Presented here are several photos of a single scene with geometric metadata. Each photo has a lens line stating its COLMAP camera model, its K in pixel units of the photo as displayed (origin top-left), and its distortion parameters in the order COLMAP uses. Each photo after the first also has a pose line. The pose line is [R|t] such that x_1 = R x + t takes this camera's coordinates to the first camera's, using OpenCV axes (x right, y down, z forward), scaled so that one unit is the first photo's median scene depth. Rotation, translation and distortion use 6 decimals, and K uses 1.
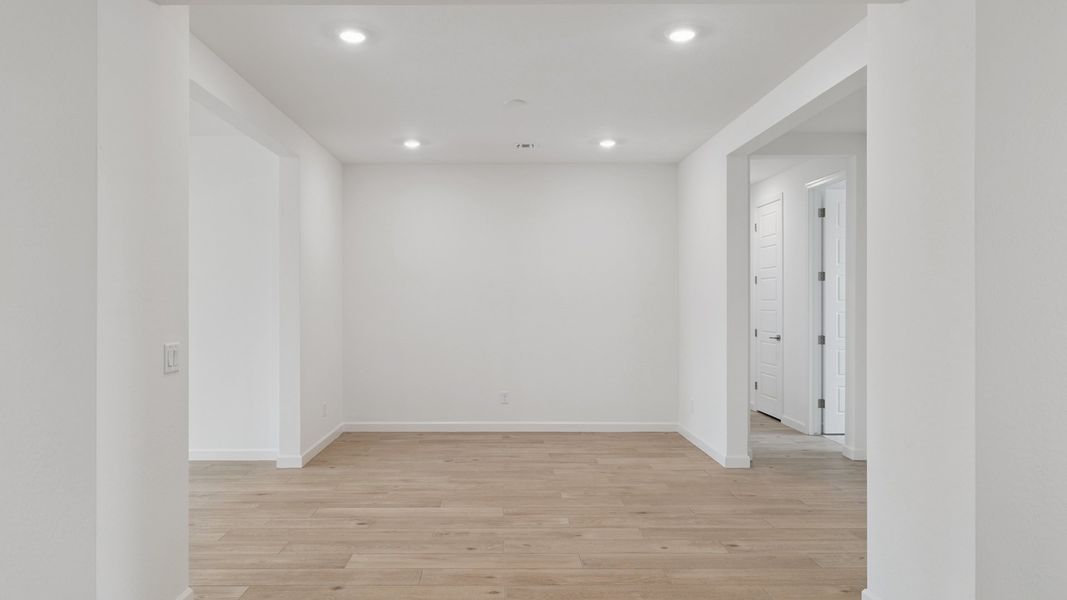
lens RADIAL K [[707.5, 0, 527.4], [0, 707.5, 301.9], [0, 0, 1]] dist [-0.006784, -0.000509]
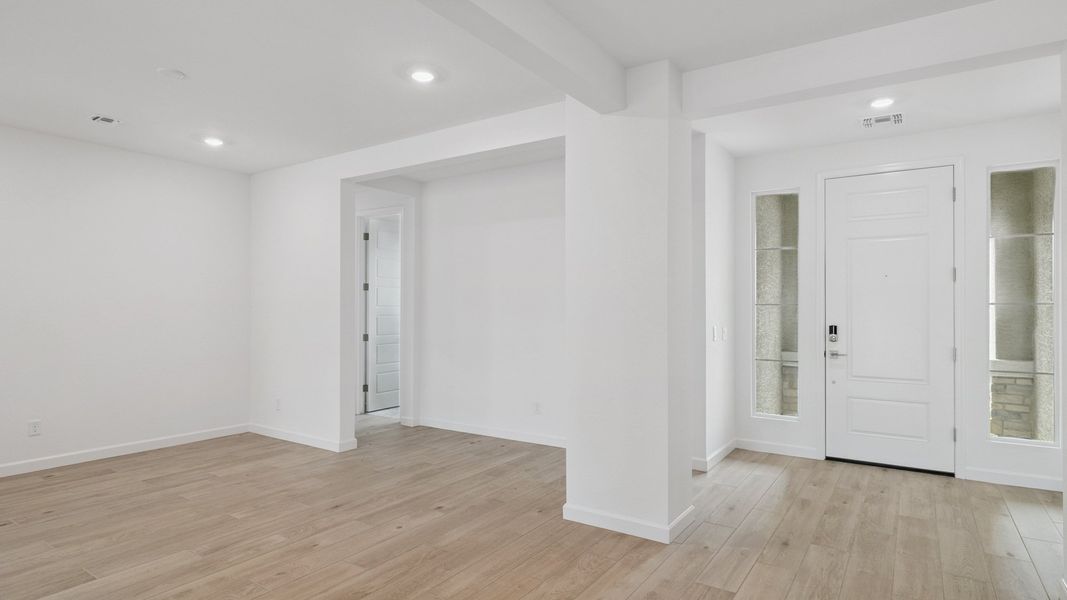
lens RADIAL K [[570.2, 0, 526.6], [0, 570.2, 302.4], [0, 0, 1]] dist [0.000547, -0.000267]
pose [[0.552156, 0.008836, 0.833694, -0.419127], [-0.002847, 0.999958, -0.008712, -0.000667], [-0.833736, 0.002437, 0.552158, 0.310095]]
